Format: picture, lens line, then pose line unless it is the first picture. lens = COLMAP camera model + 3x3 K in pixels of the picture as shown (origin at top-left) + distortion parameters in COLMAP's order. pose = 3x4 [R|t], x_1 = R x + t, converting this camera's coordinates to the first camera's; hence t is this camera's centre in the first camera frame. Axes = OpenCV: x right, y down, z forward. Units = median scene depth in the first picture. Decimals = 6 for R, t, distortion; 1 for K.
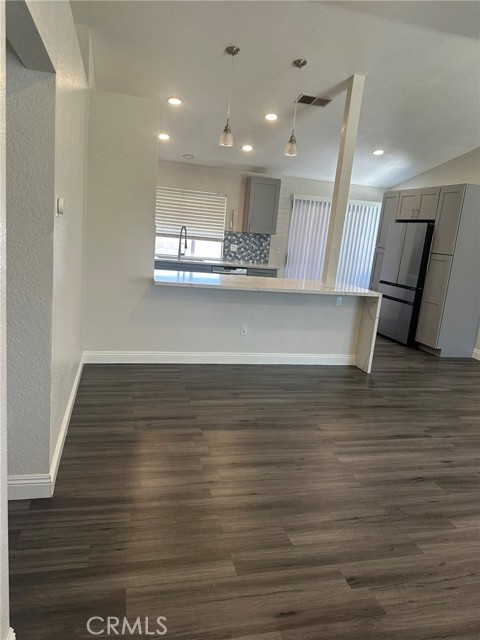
lens RADIAL K [[458.2, 0, 235.2], [0, 458.2, 319.8], [0, 0, 1]] dist [0.031169, -0.034796]
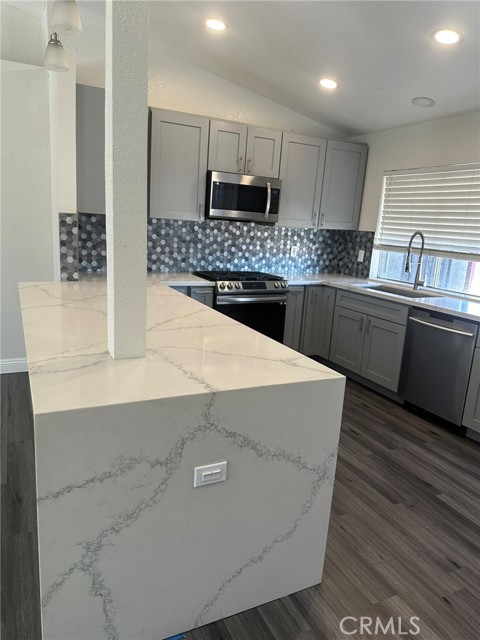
lens RADIAL K [[458.2, 0, 240.0], [0, 458.2, 316.4], [0, 0, 1]] dist [0.031169, -0.034796]
pose [[0.214958, 0.114815, -0.969851, 0.546457], [-0.215180, 0.974229, 0.067641, -0.136315], [0.952623, 0.194152, 0.234124, 0.972116]]
